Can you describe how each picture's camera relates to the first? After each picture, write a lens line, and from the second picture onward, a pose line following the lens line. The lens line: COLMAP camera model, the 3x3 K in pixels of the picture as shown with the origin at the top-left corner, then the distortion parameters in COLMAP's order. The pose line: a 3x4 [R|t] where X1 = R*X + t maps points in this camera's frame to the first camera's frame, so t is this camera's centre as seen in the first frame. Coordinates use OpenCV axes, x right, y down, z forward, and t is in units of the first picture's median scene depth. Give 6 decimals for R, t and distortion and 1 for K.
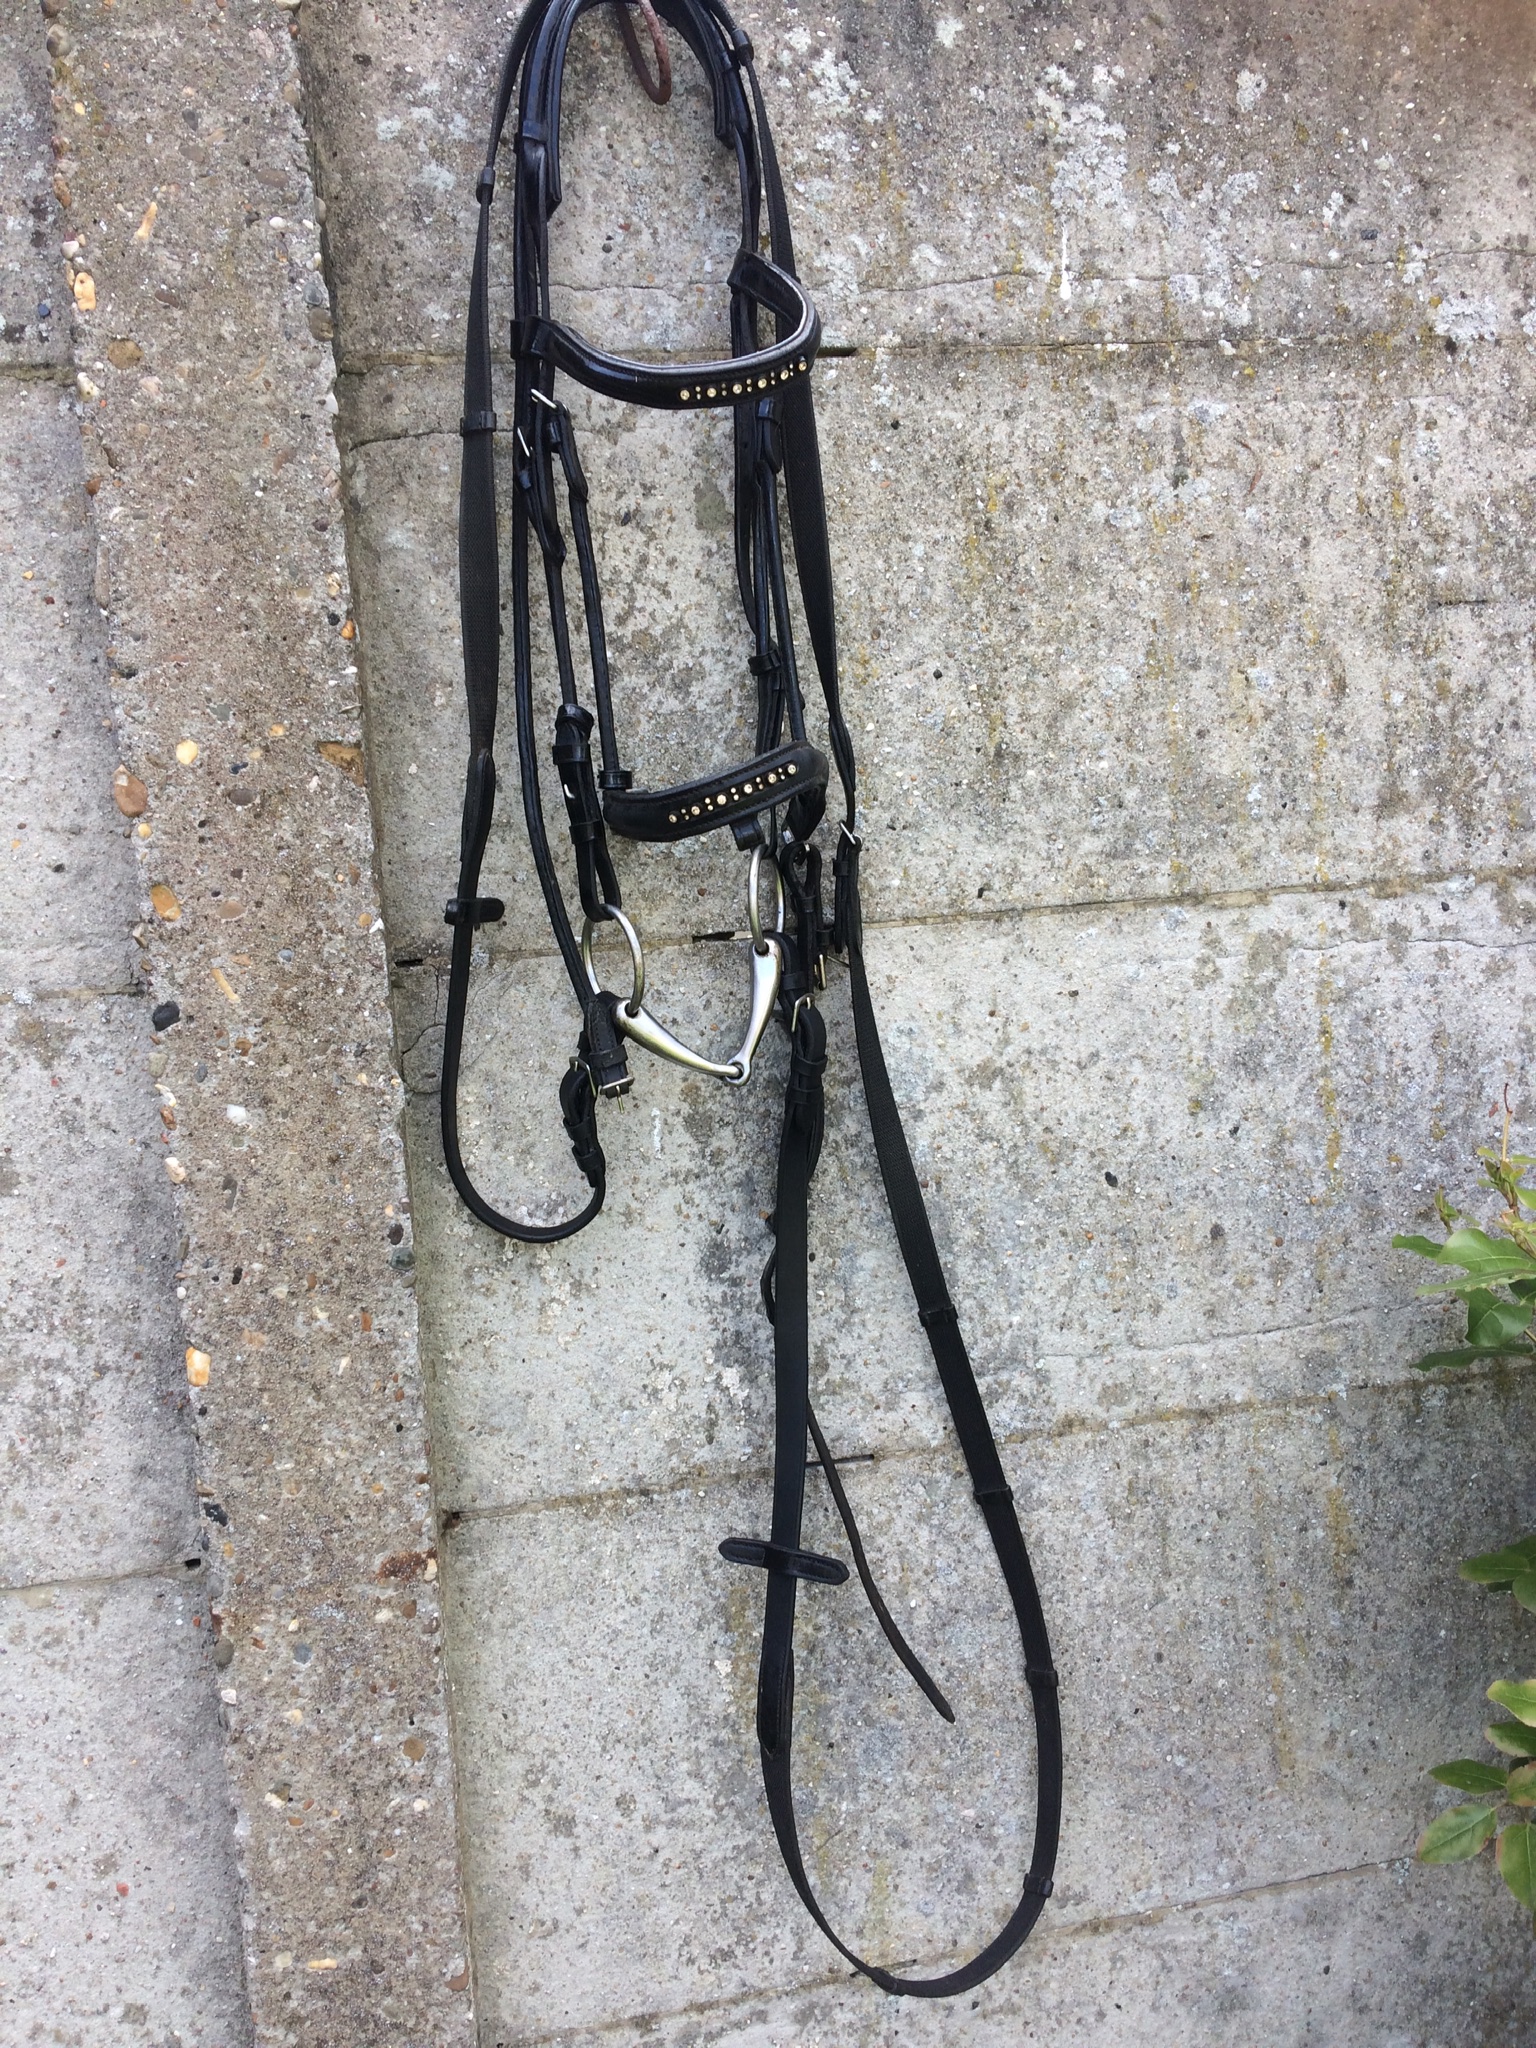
lens RADIAL K [[1736.5, 0, 783.1], [0, 1736.5, 1017.7], [0, 0, 1]] dist [0.113160, -0.176690]
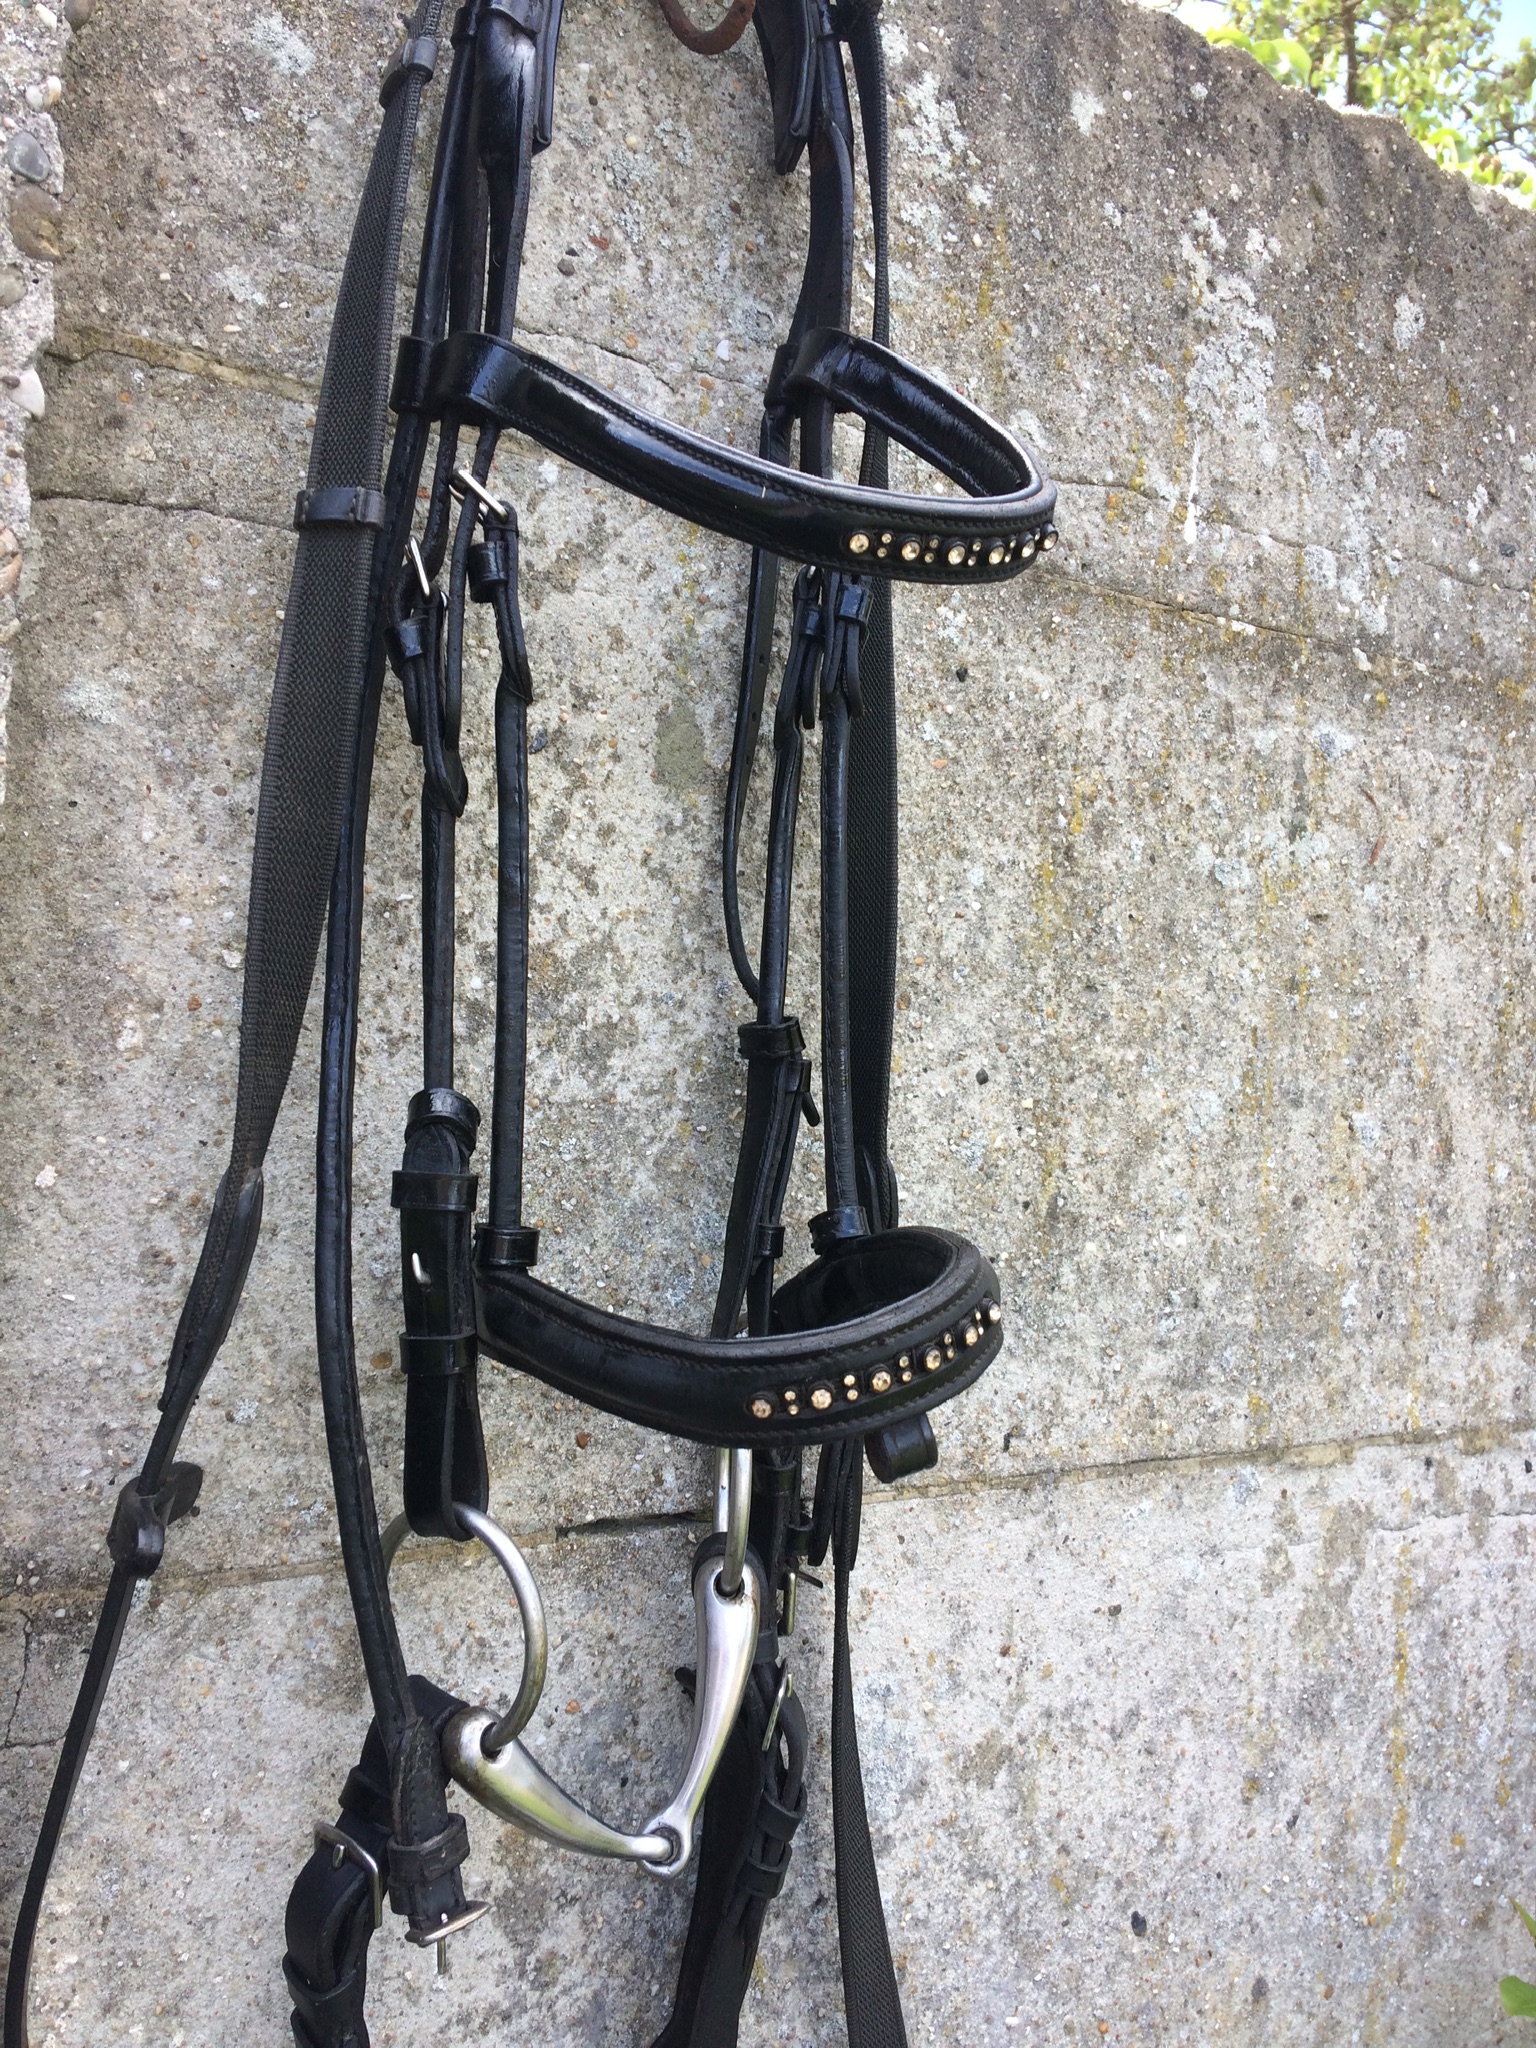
lens RADIAL K [[1736.5, 0, 788.3], [0, 1736.5, 1014.8], [0, 0, 1]] dist [0.113160, -0.176690]
pose [[0.927657, 0.124268, 0.352151, -0.190278], [-0.073724, 0.985392, -0.153518, -0.121749], [-0.366084, 0.116450, 0.923267, 0.470782]]
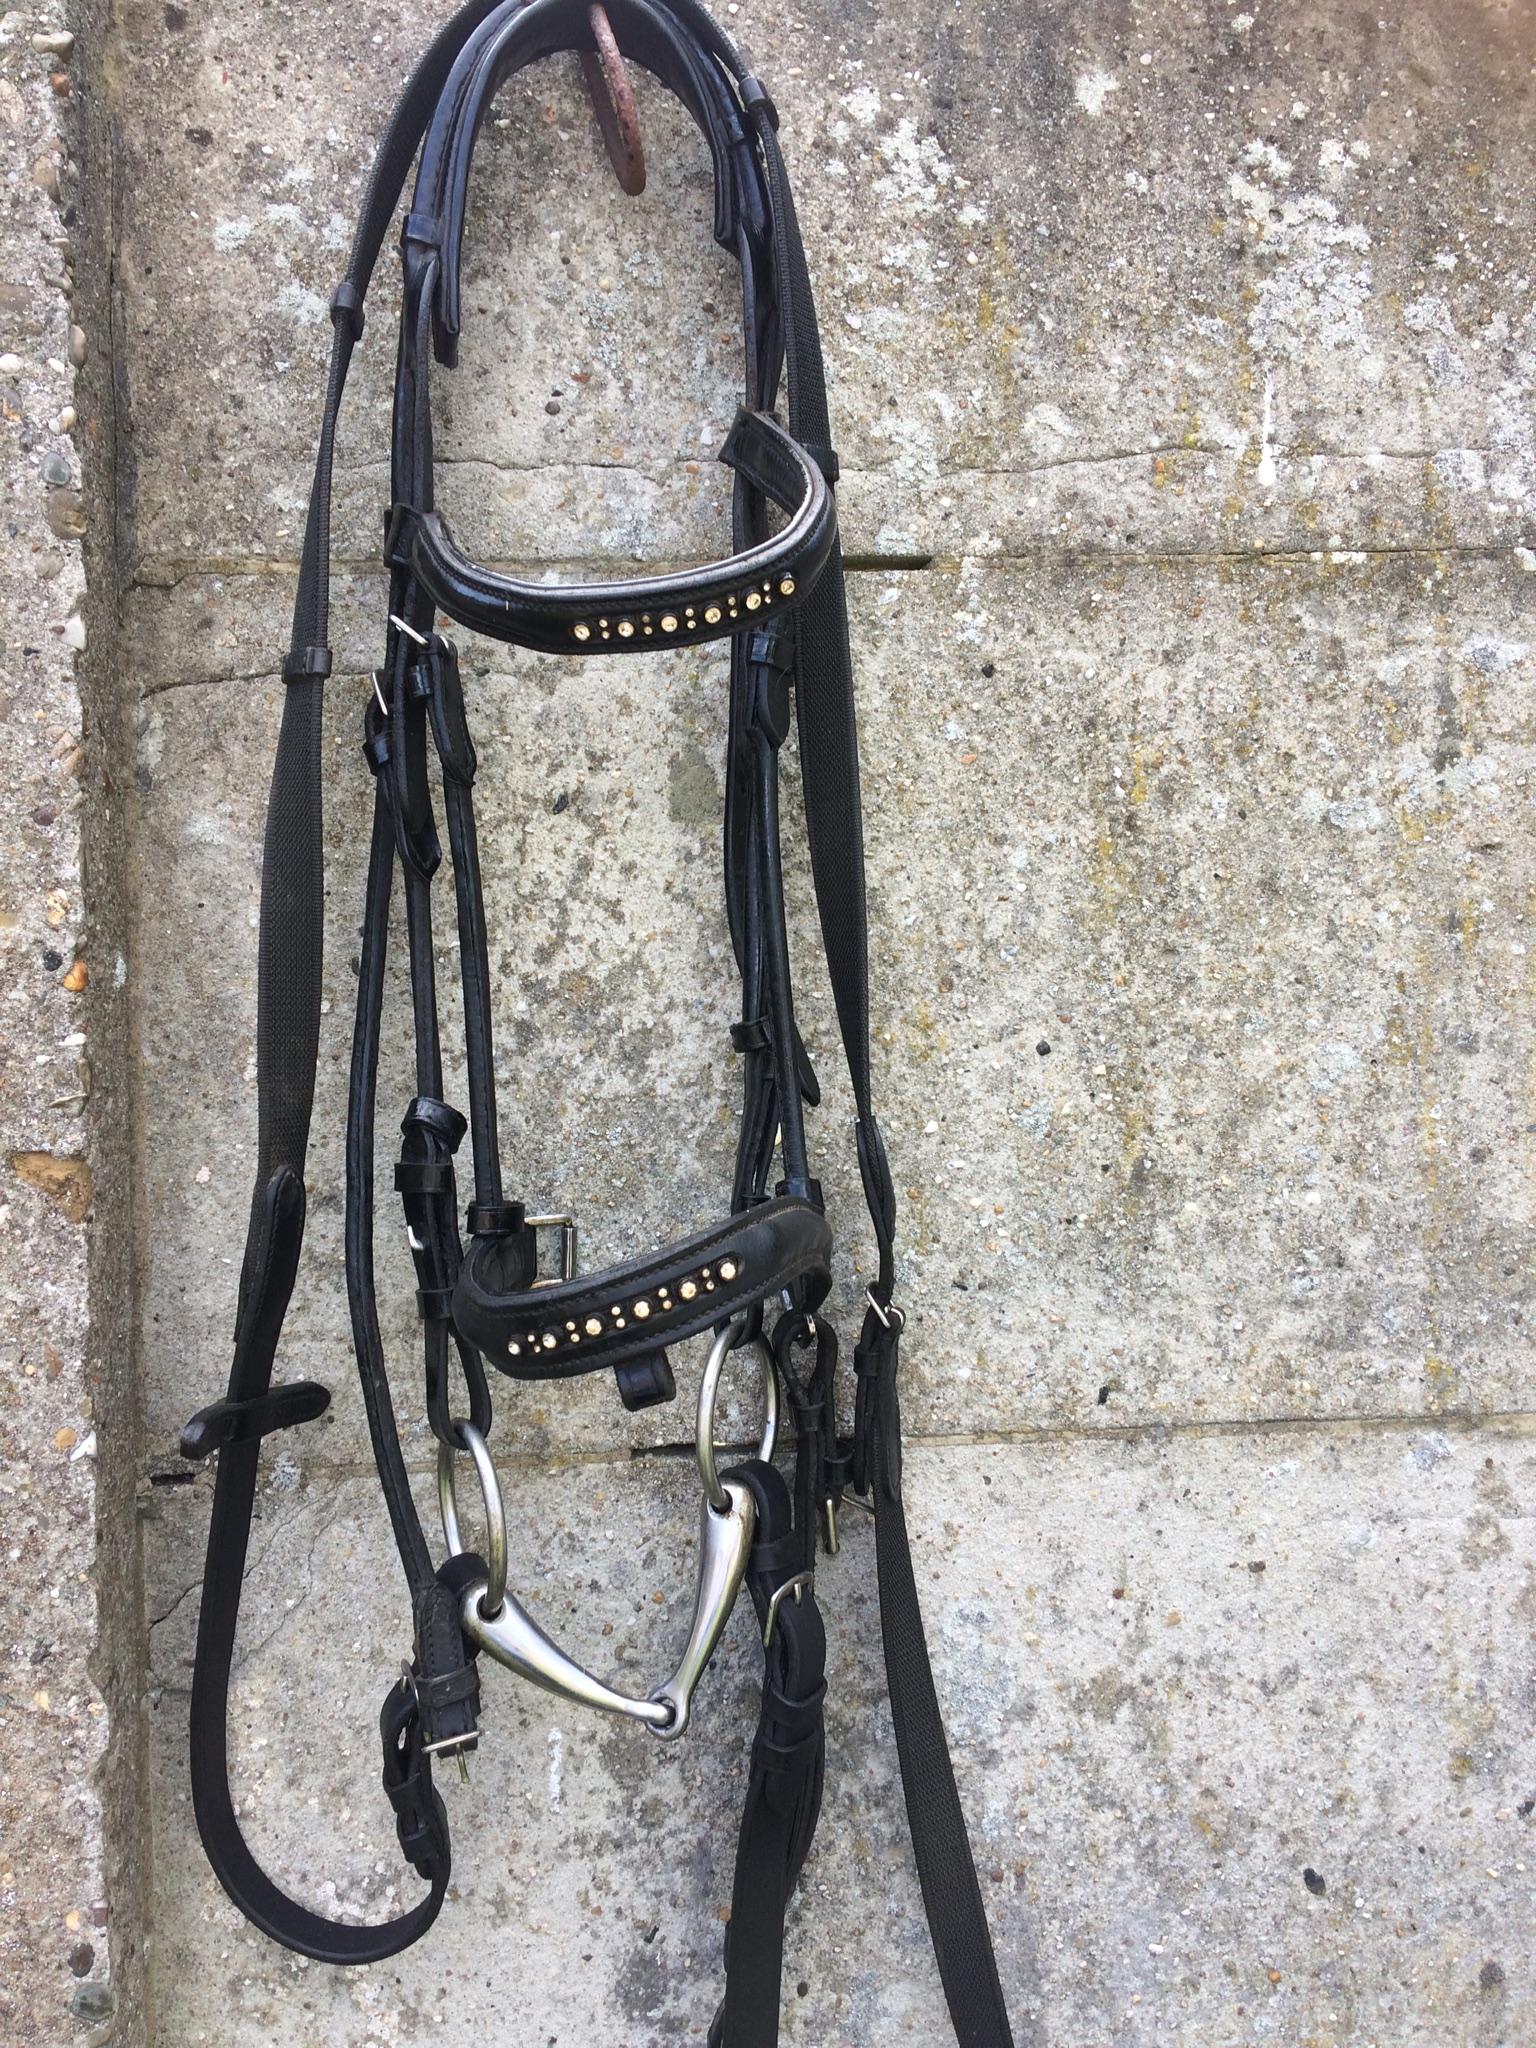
lens RADIAL K [[1736.5, 0, 774.7], [0, 1736.5, 1016.3], [0, 0, 1]] dist [0.113160, -0.176690]
pose [[0.990473, 0.042971, -0.130831, 0.075071], [-0.056249, 0.993441, -0.099550, -0.141170], [0.125695, 0.105960, 0.986394, 0.365095]]
